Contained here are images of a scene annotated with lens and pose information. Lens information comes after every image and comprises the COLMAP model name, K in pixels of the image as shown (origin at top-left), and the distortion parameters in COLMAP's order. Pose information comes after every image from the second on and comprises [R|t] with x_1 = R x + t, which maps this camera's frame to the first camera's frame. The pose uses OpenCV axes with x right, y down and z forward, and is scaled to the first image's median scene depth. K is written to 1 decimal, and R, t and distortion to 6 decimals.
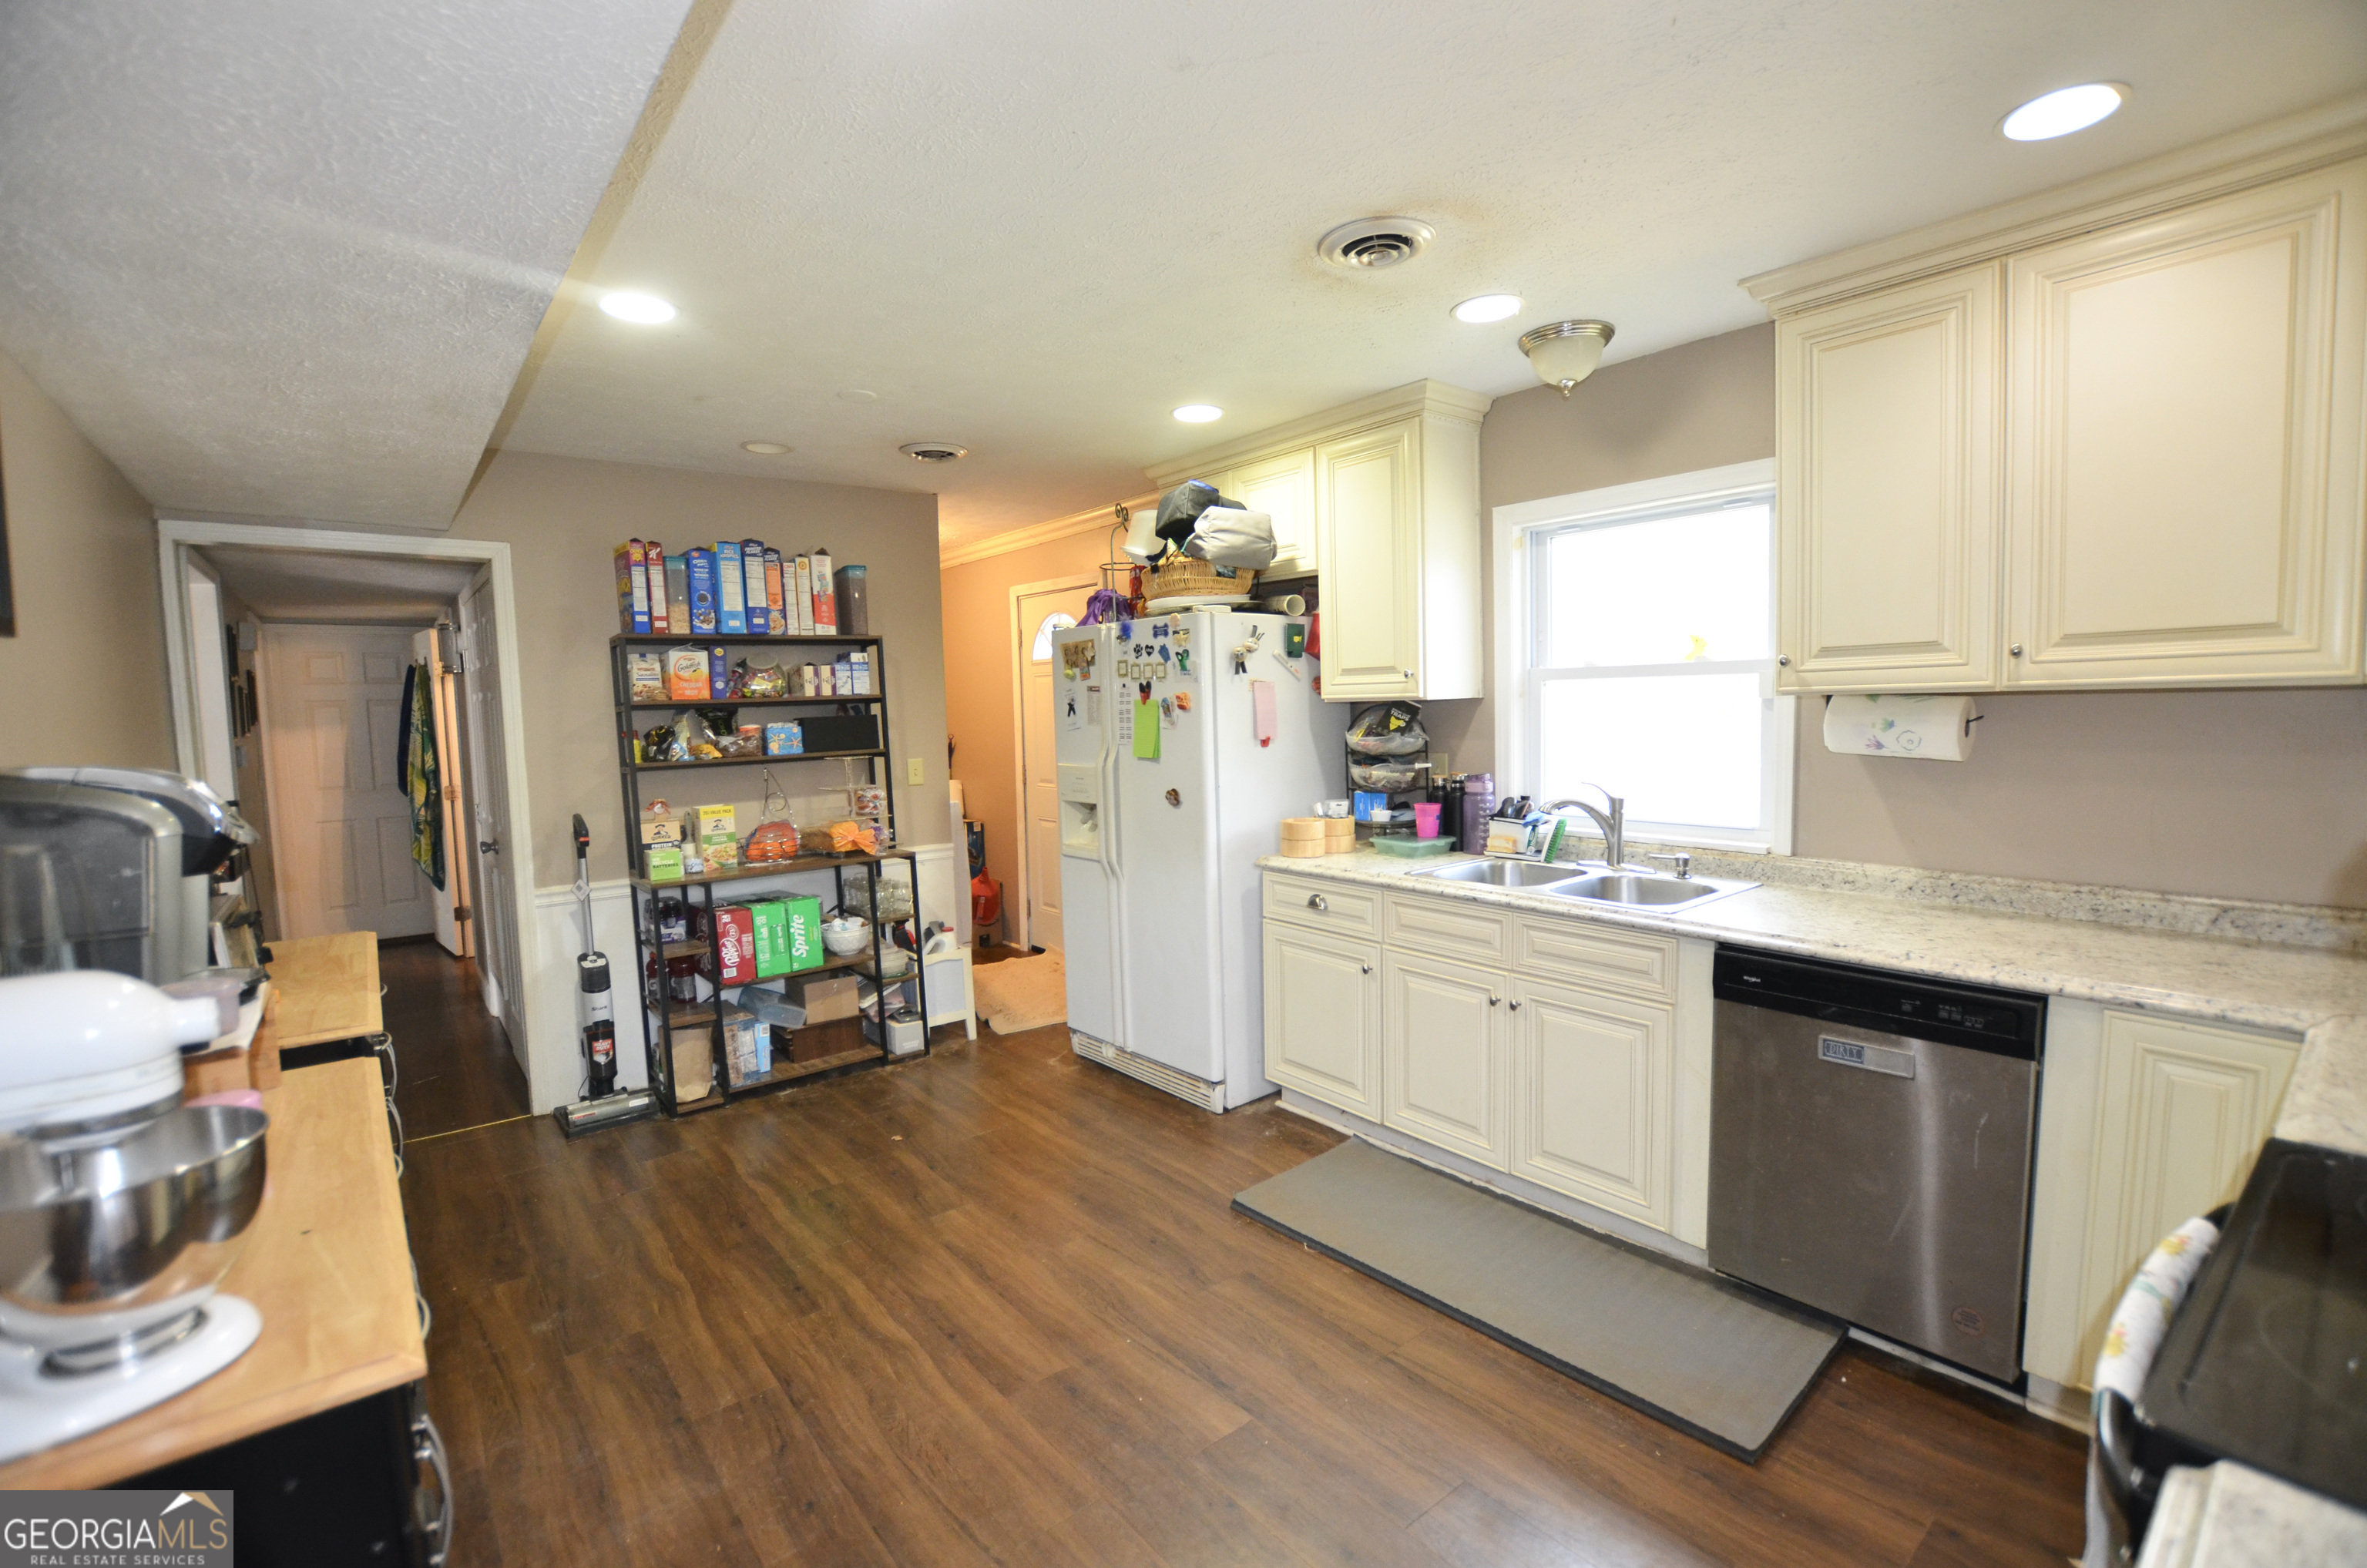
lens RADIAL K [[1022.7, 0, 1183.5], [0, 1022.7, 784.0], [0, 0, 1]] dist [-0.022318, 0.000010]
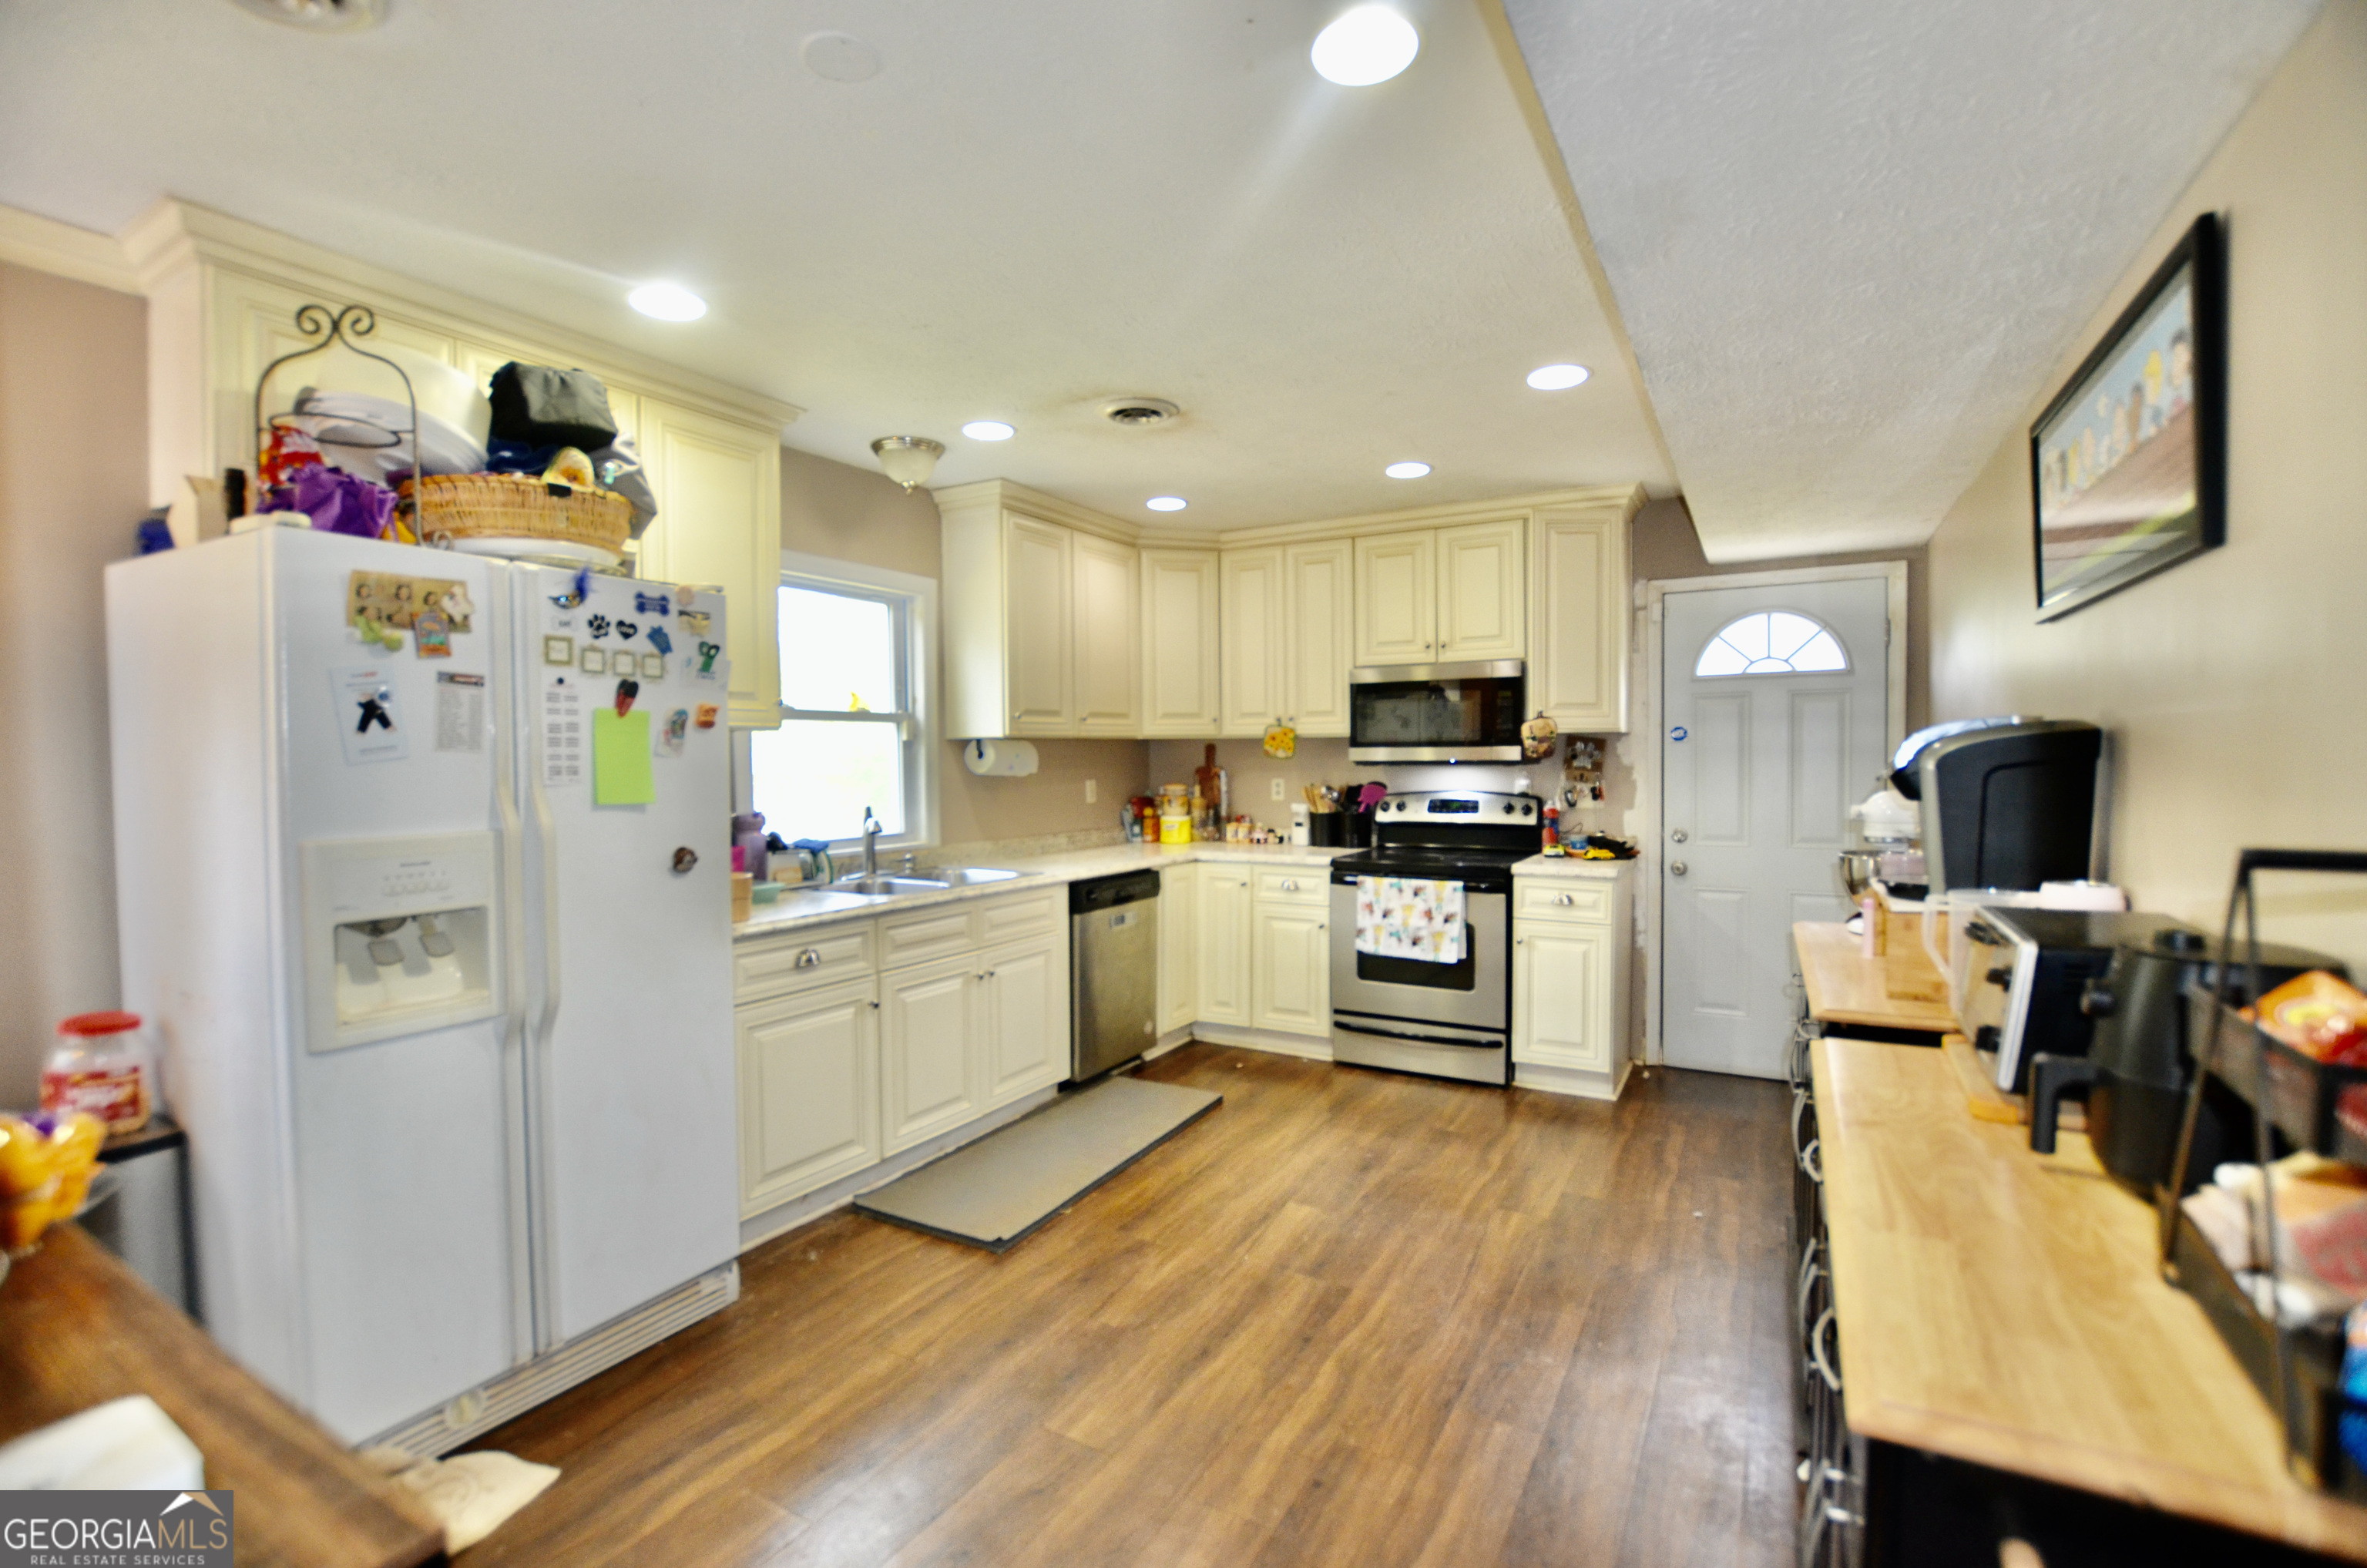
lens RADIAL K [[1022.7, 0, 1183.5], [0, 1022.7, 784.0], [0, 0, 1]] dist [-0.022318, 0.000010]
pose [[-0.349682, 0.000765, 0.936868, -0.840866], [0.088458, 0.995559, 0.032203, -0.033001], [-0.932683, 0.094134, -0.348197, 1.054957]]
